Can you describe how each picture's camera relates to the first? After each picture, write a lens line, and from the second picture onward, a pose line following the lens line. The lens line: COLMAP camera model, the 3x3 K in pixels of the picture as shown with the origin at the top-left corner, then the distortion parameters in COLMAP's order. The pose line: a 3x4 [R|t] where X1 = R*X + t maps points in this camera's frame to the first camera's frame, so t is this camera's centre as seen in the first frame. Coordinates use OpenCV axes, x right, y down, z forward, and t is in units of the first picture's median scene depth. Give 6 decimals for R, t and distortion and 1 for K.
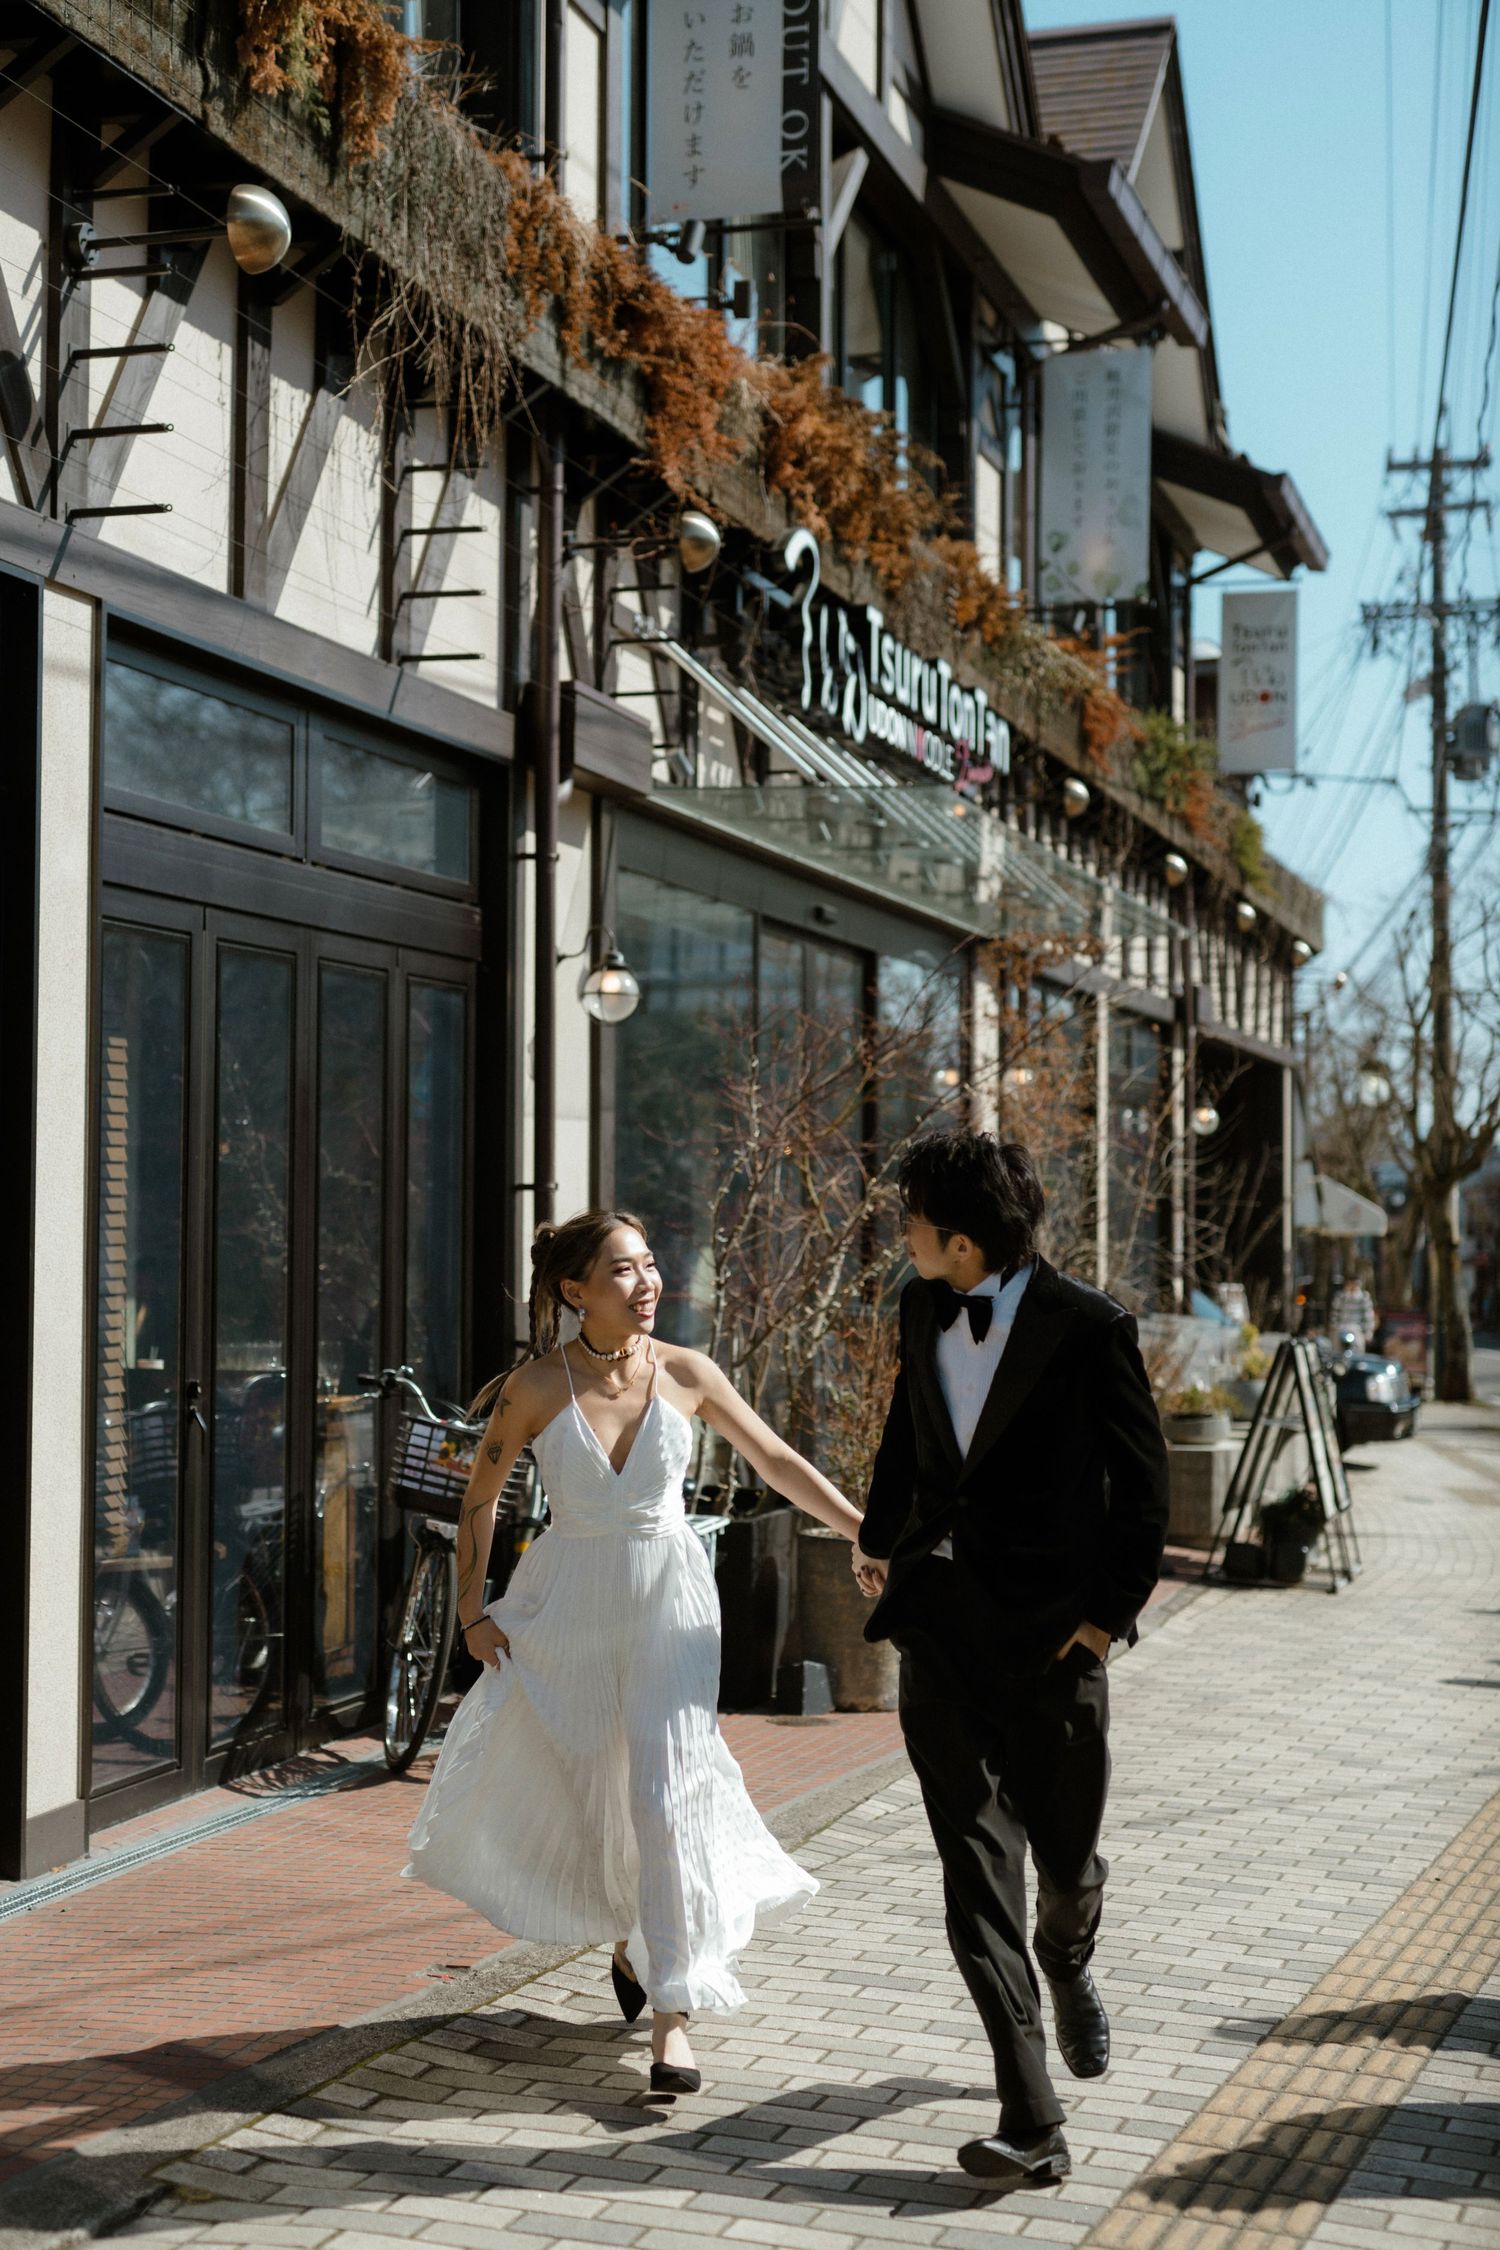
lens RADIAL K [[3066.2, 0, 750.0], [0, 3066.2, 1125.0], [0, 0, 1]] dist [-0.010371, 0.026390]
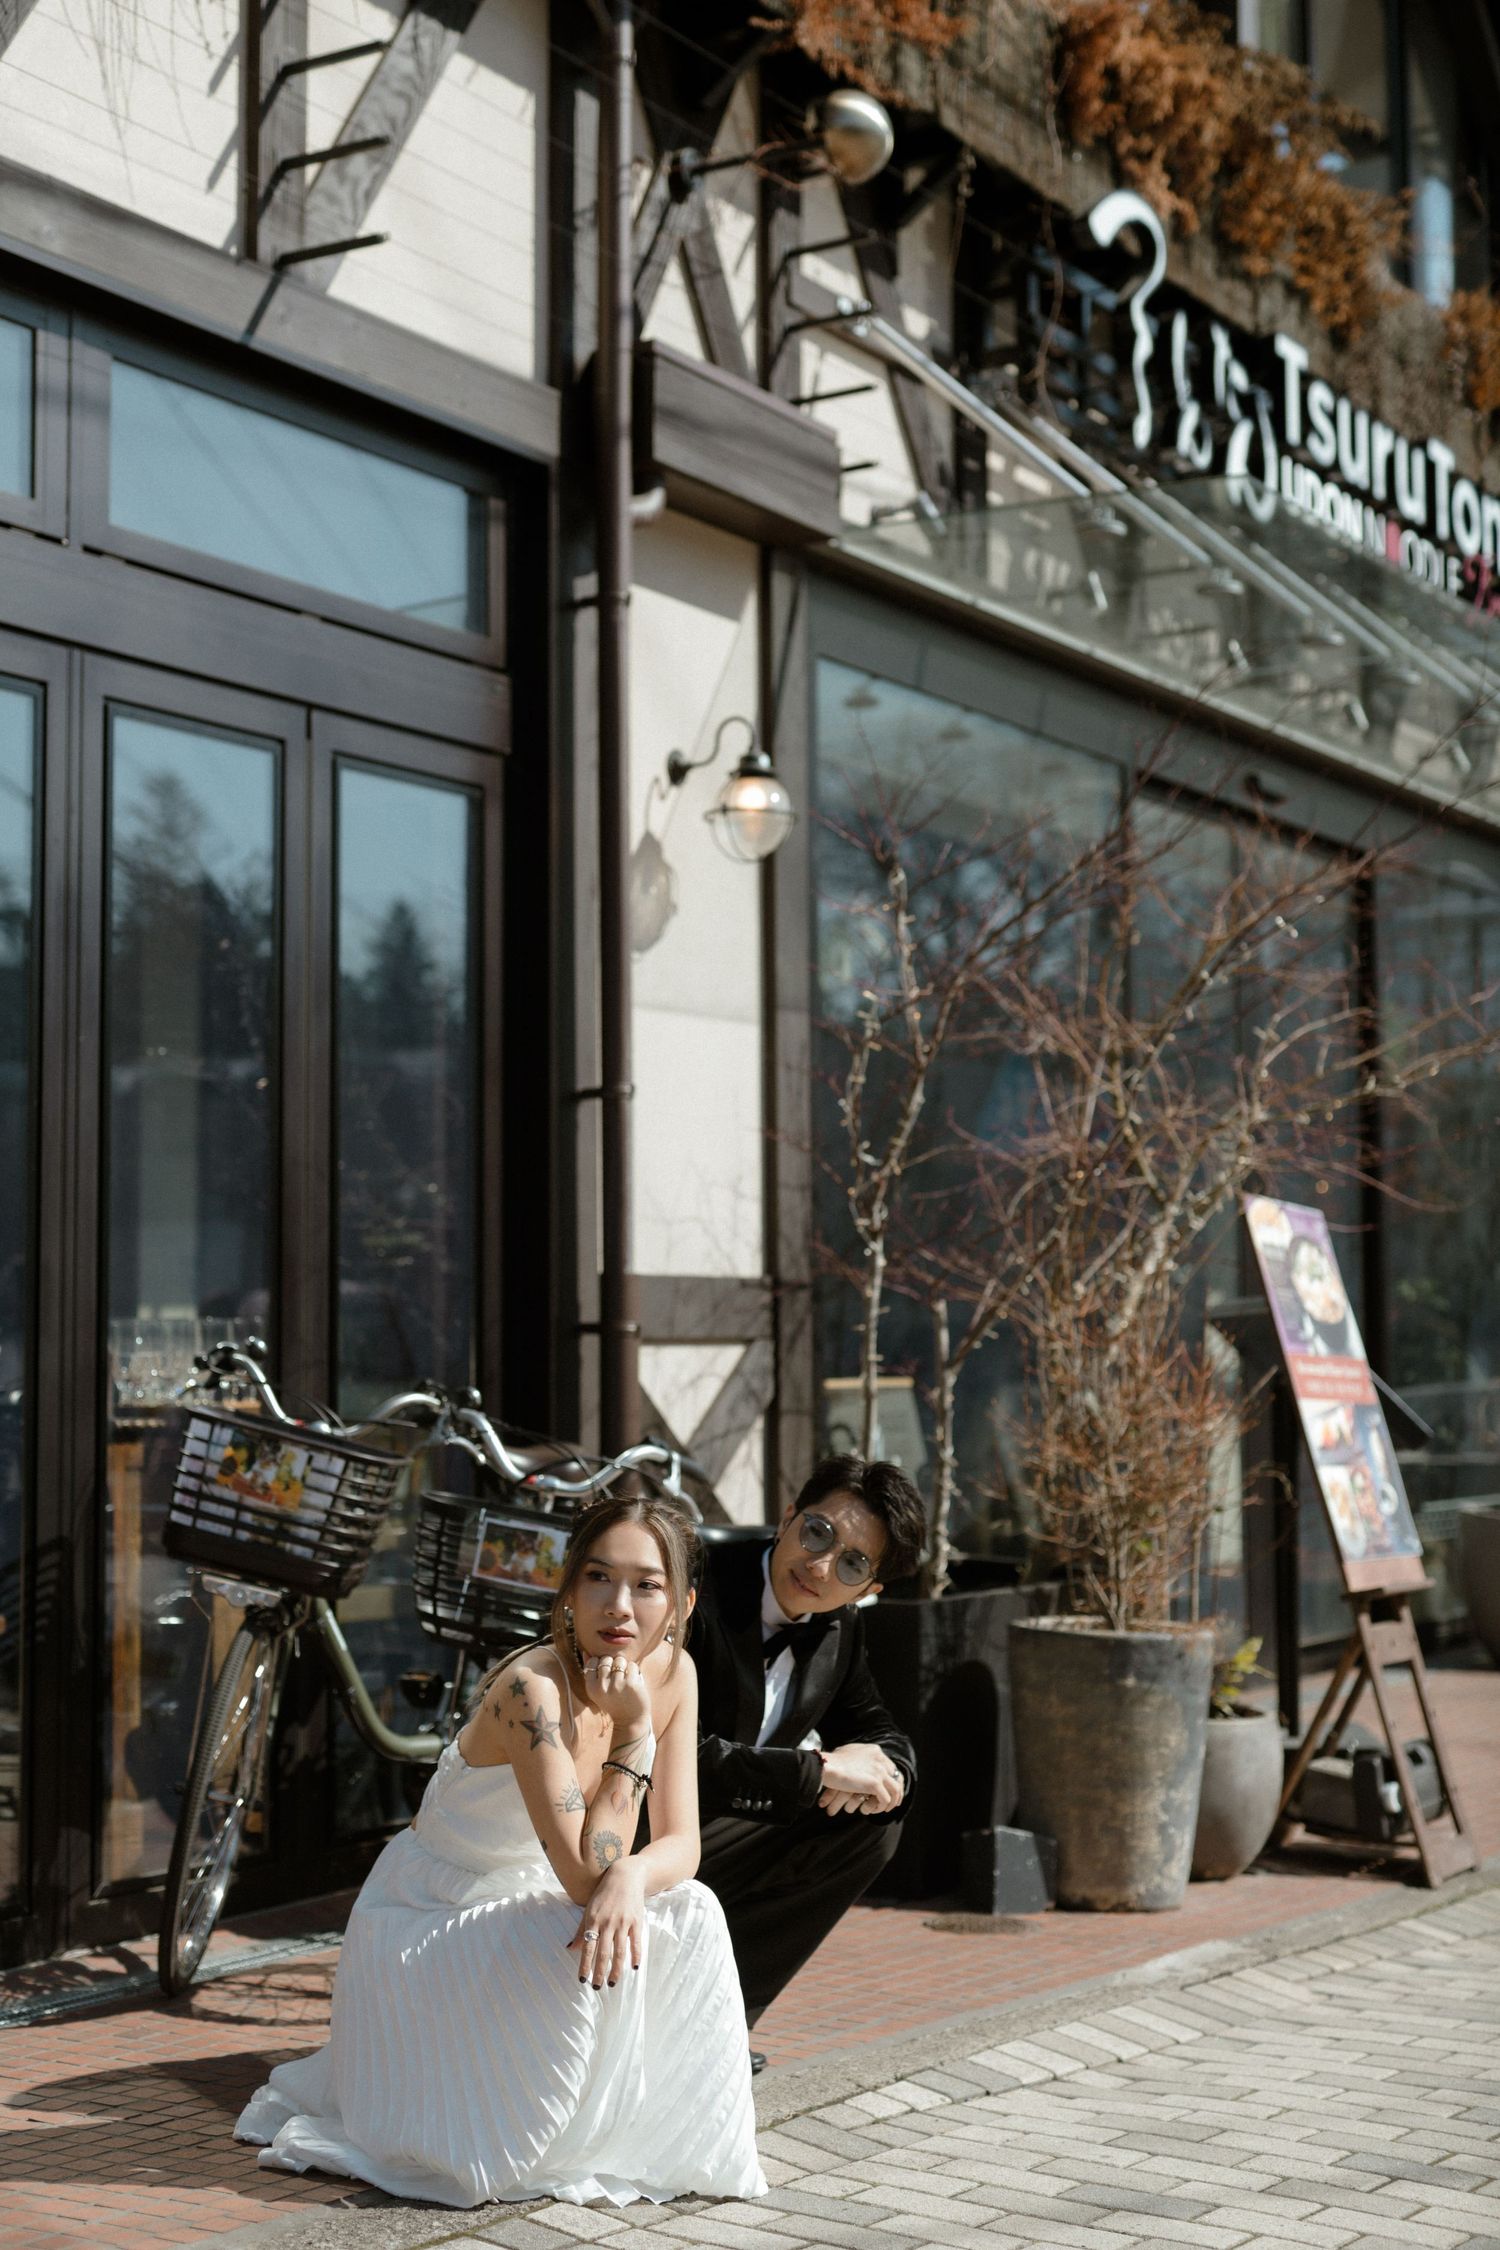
lens RADIAL K [[3066.2, 0, 750.0], [0, 3066.2, 1125.0], [0, 0, 1]] dist [-0.010371, 0.026390]
pose [[0.961585, -0.031909, -0.272645, 0.116288], [0.019871, 0.998707, -0.046802, 0.048595], [0.273786, 0.039586, 0.960976, 0.306473]]
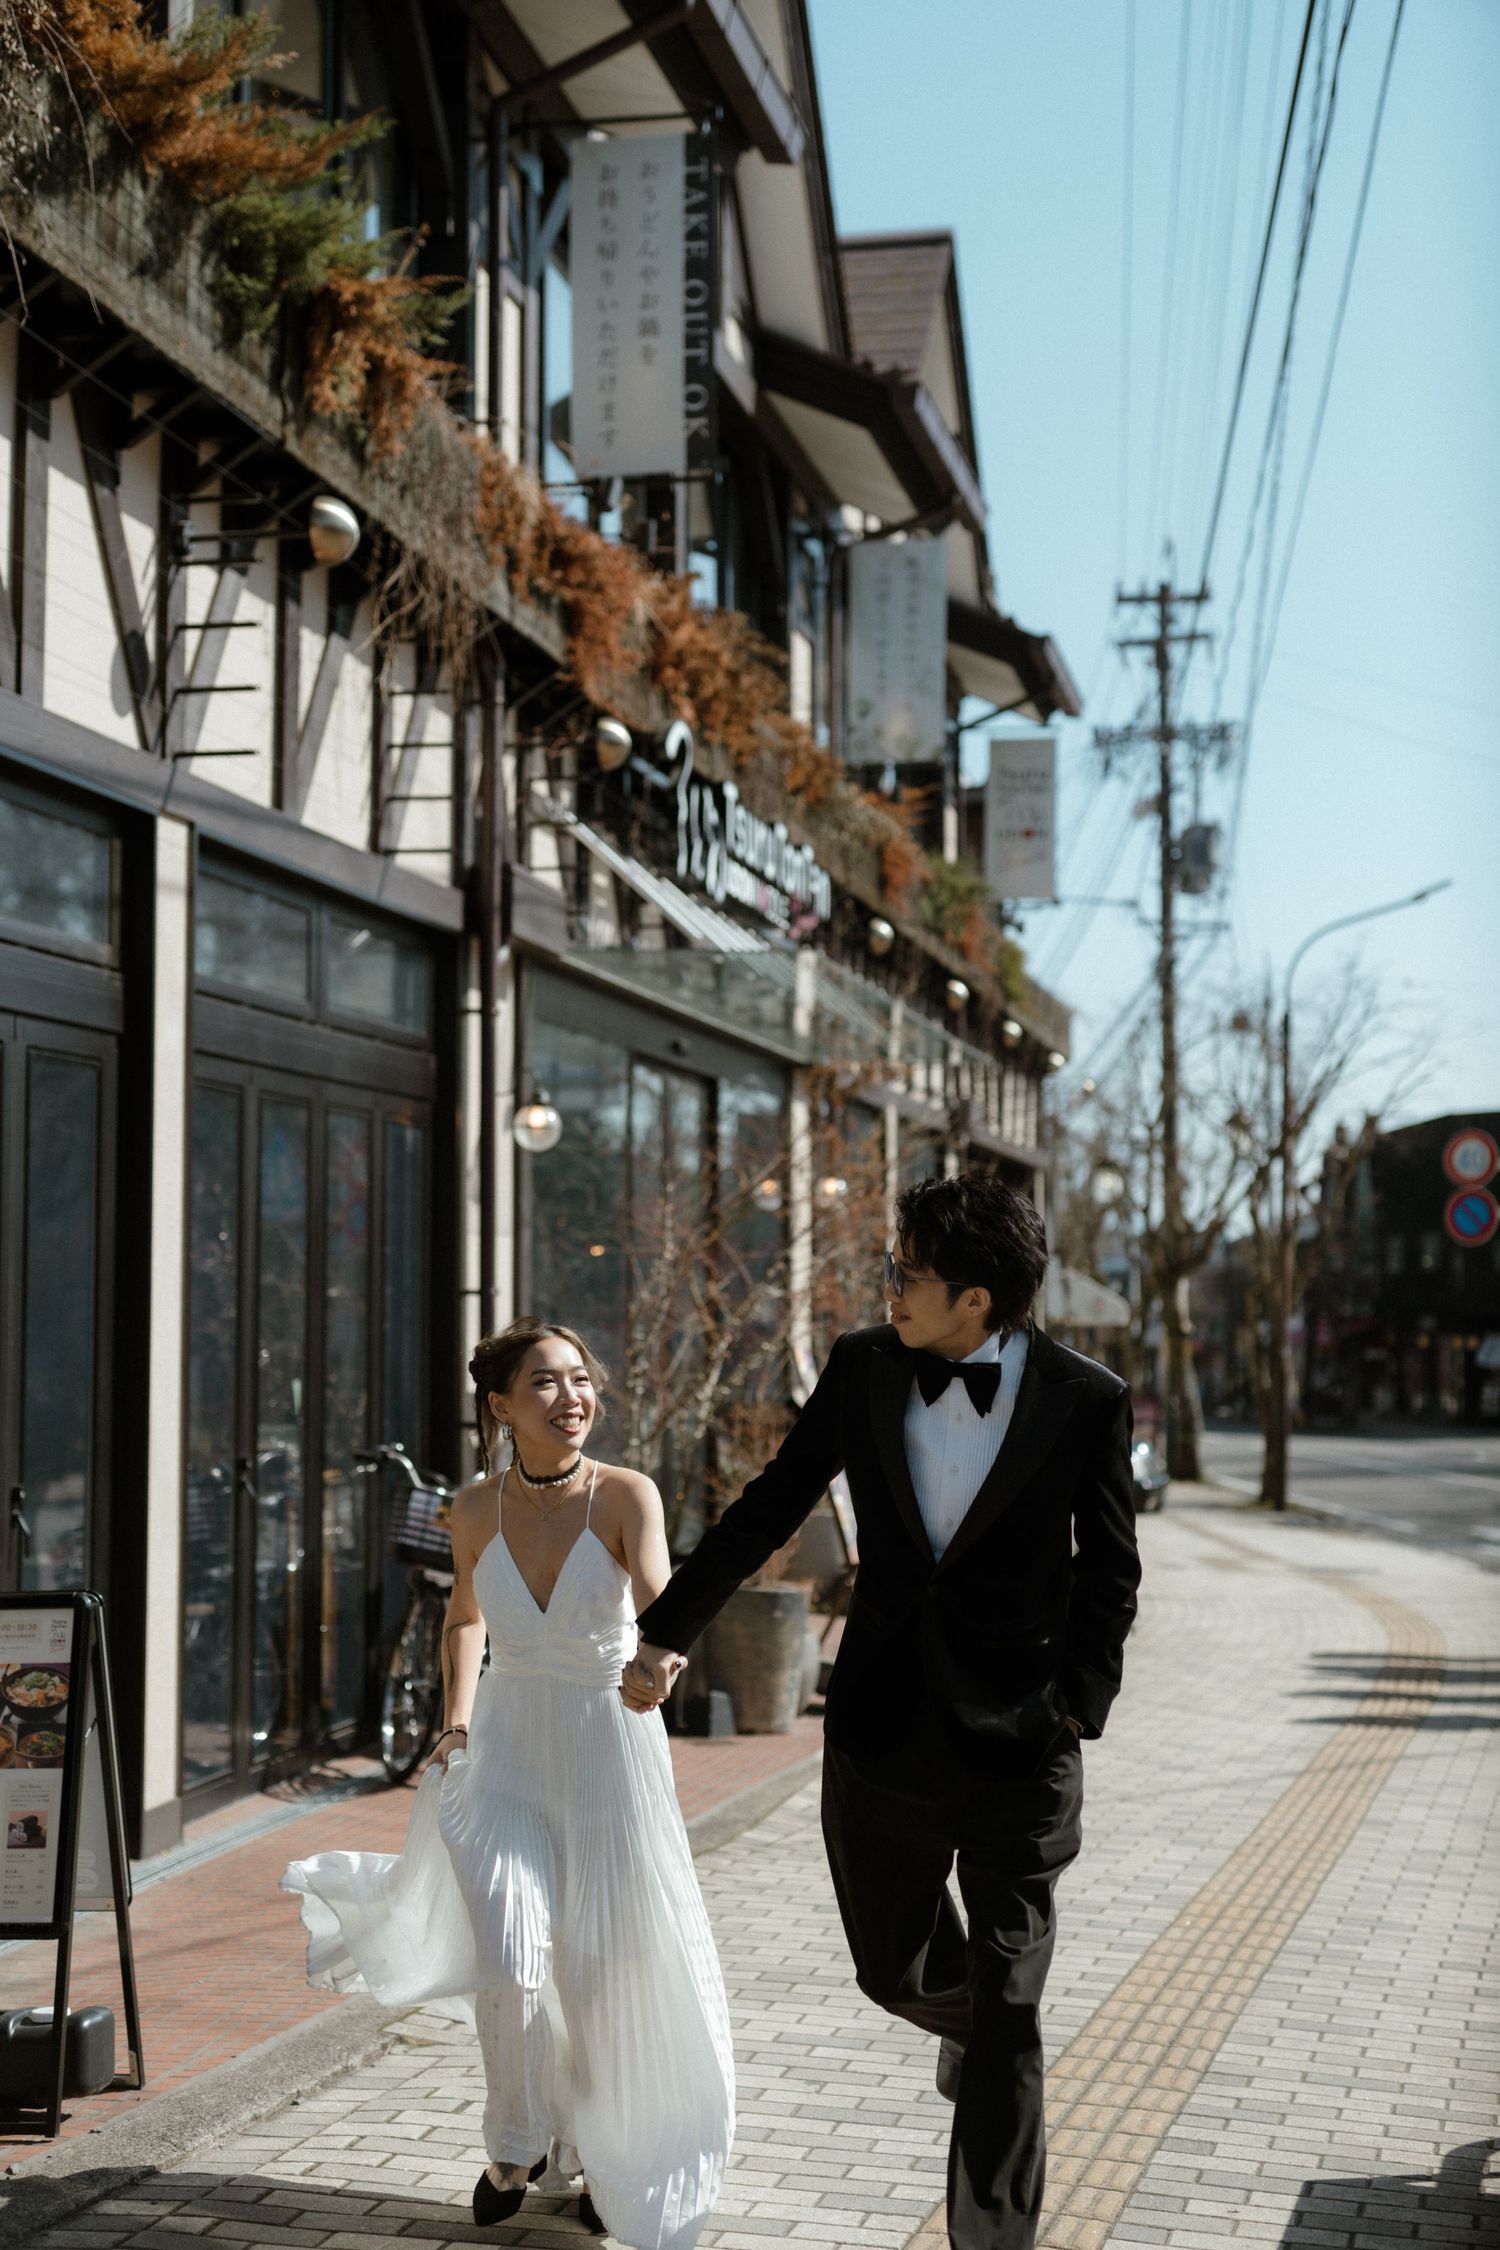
lens RADIAL K [[3066.2, 0, 750.0], [0, 3066.2, 1125.0], [0, 0, 1]] dist [-0.010371, 0.026390]
pose [[0.995696, 0.001273, 0.092675, -0.062734], [0.001418, 0.999579, -0.028970, -0.008030], [-0.092673, 0.028977, 0.995275, -0.151202]]
